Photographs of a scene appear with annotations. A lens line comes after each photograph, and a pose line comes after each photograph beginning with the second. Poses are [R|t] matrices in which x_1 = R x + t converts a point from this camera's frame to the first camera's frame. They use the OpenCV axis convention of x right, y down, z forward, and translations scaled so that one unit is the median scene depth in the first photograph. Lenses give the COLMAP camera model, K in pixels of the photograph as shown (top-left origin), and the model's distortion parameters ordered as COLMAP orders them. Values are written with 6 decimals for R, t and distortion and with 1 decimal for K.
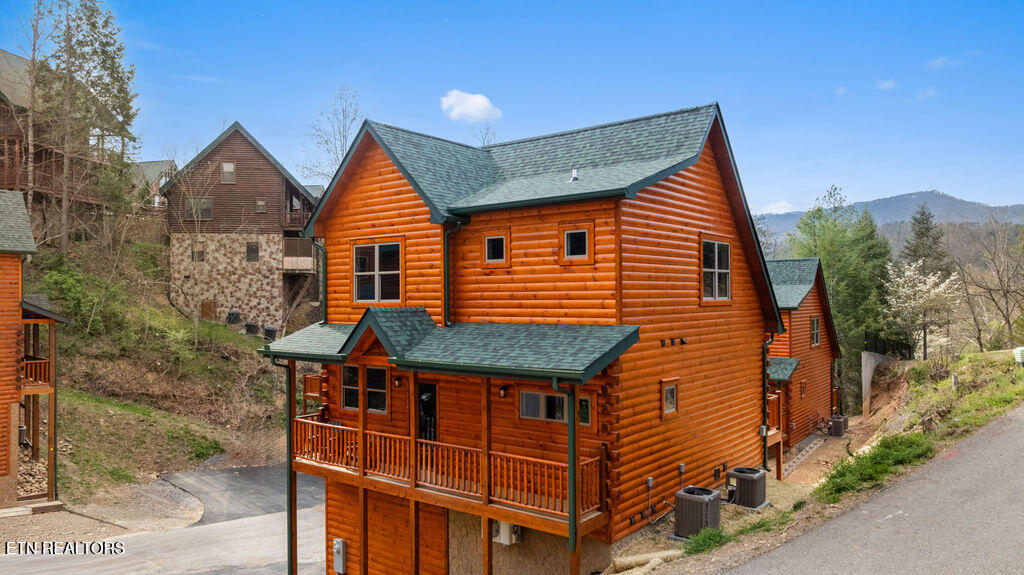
lens RADIAL K [[724.5, 0, 514.3], [0, 724.5, 287.8], [0, 0, 1]] dist [-0.041800, 0.048672]
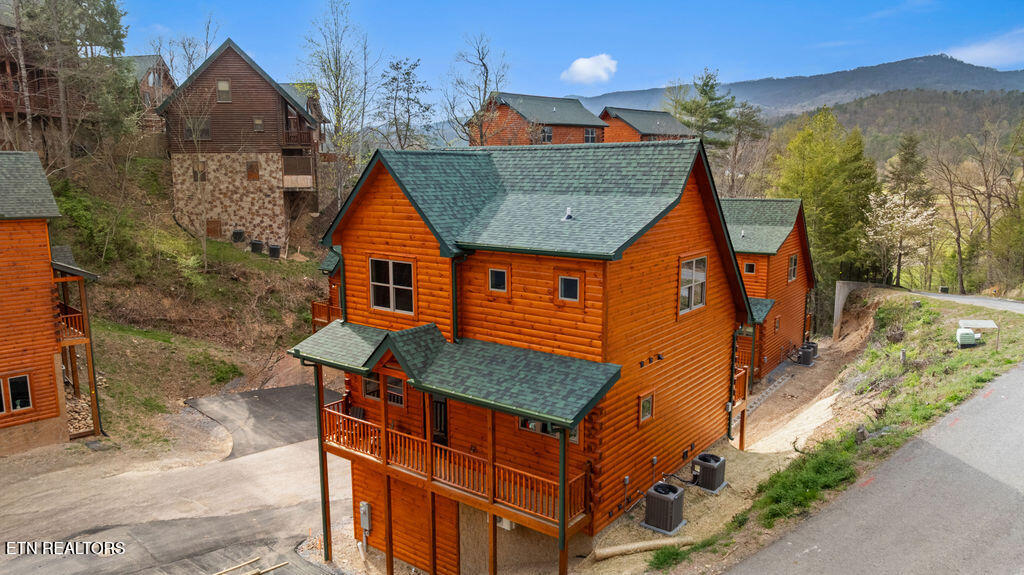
lens RADIAL K [[724.5, 0, 513.1], [0, 724.5, 288.0], [0, 0, 1]] dist [-0.041800, 0.048672]
pose [[0.999956, 0.001952, 0.009166, -0.010580], [-0.003575, 0.983554, 0.180580, -0.207365], [-0.008663, -0.180605, 0.983518, -0.100659]]
